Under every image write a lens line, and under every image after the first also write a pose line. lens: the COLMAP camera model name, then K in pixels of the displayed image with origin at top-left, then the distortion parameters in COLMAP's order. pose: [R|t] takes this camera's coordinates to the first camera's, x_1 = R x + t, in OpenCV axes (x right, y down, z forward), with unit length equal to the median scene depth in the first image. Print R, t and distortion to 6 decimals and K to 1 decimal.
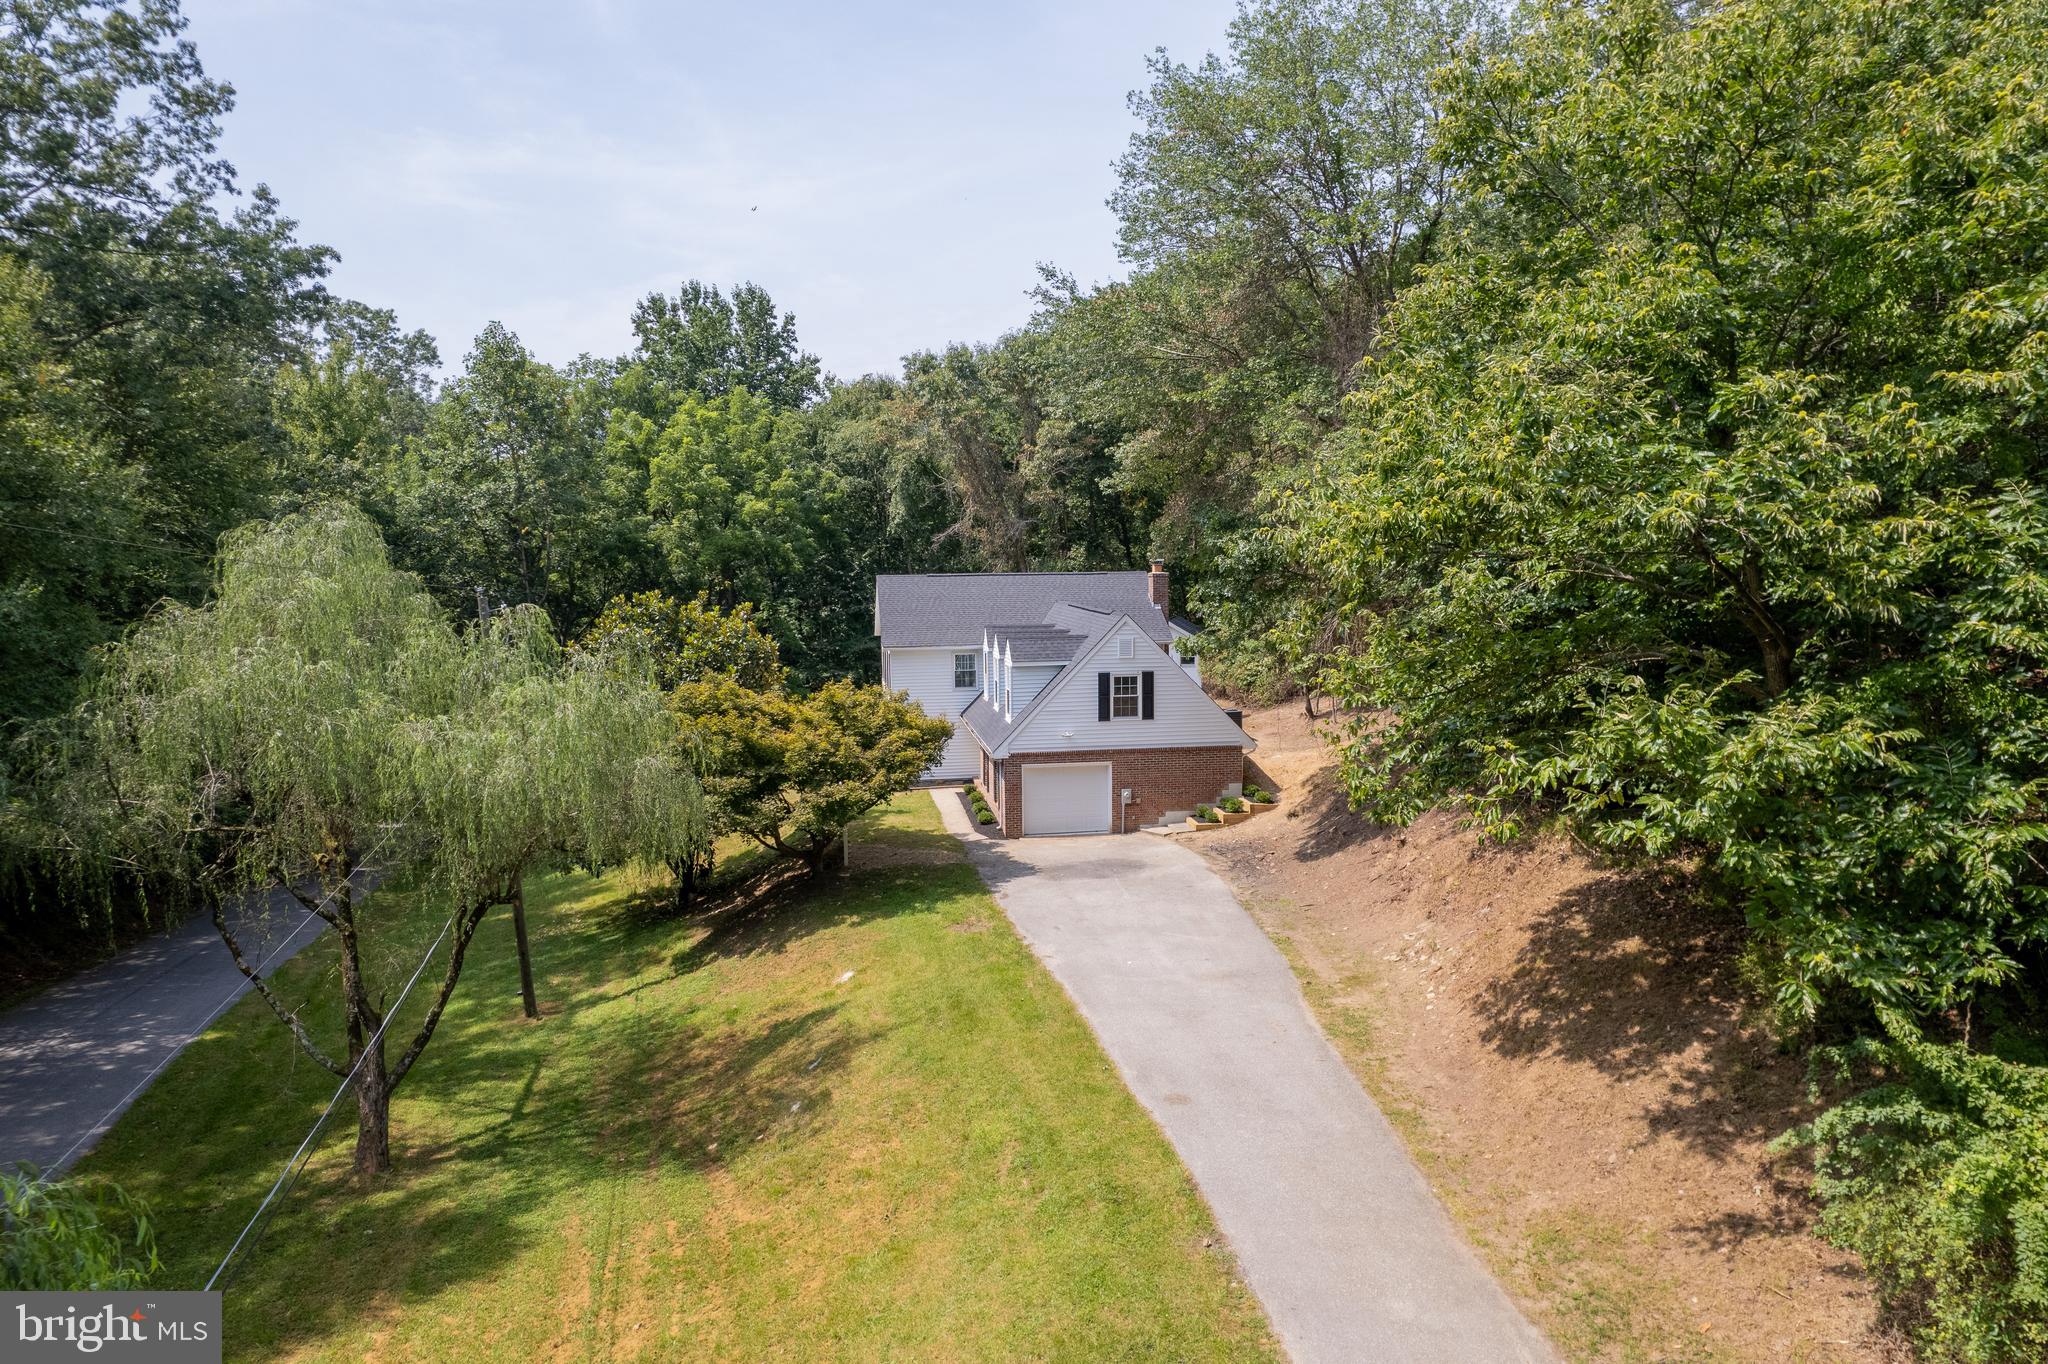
lens RADIAL K [[1375.8, 0, 1017.3], [0, 1375.8, 677.6], [0, 0, 1]] dist [-0.057659, 0.032800]
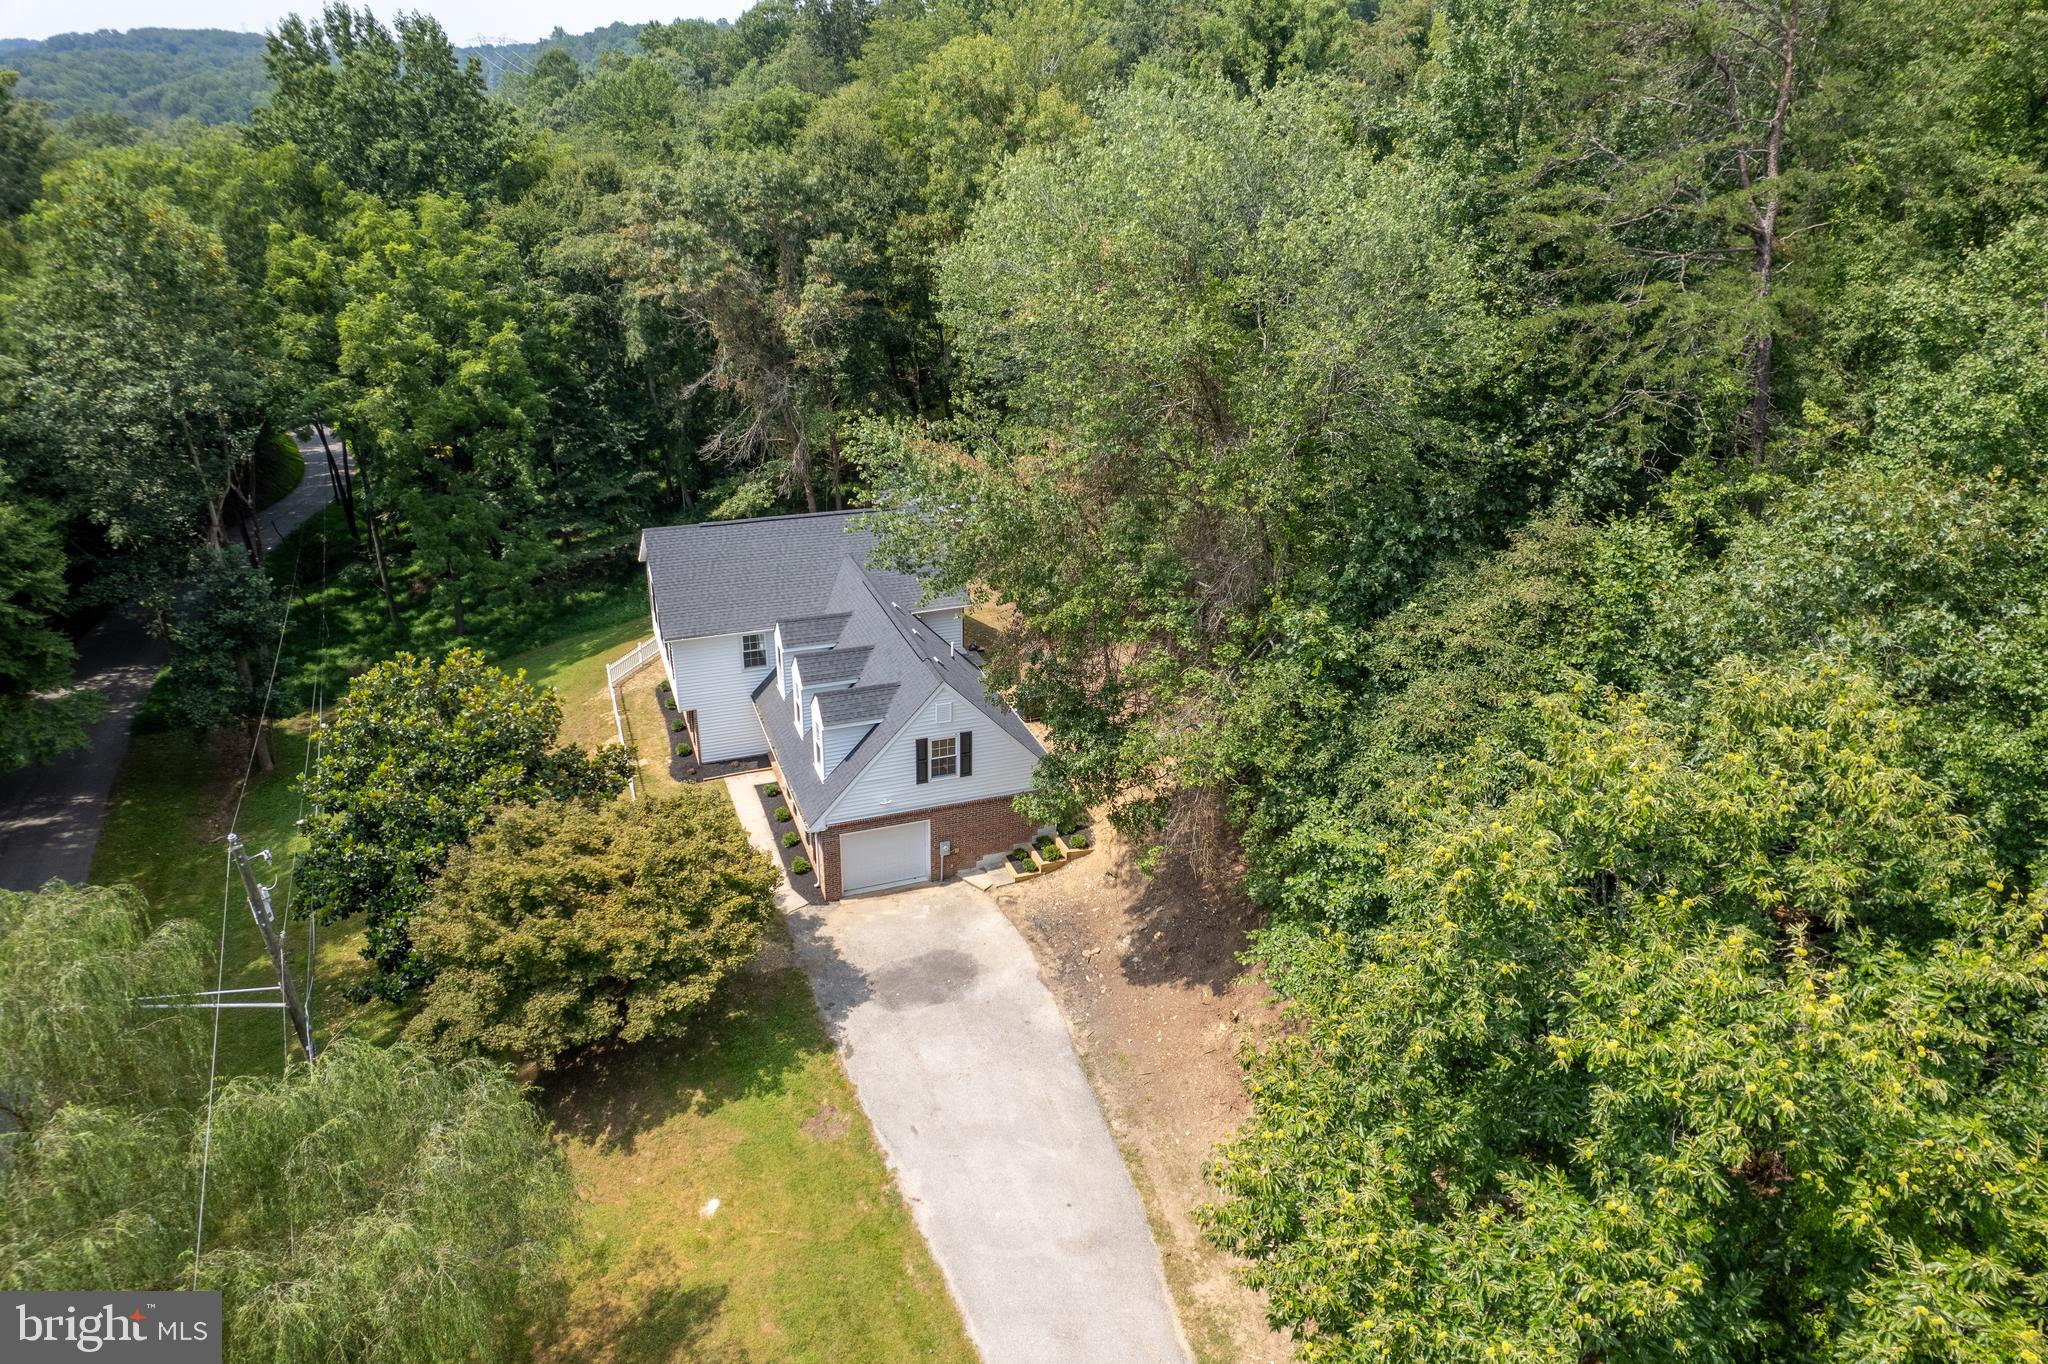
lens RADIAL K [[1375.8, 0, 1041.4], [0, 1375.8, 696.8], [0, 0, 1]] dist [-0.057659, 0.032800]
pose [[0.975476, -0.062302, 0.211104, -0.056222], [-0.014317, 0.939111, 0.343315, -0.360904], [-0.219640, -0.337918, 0.915188, 0.109545]]
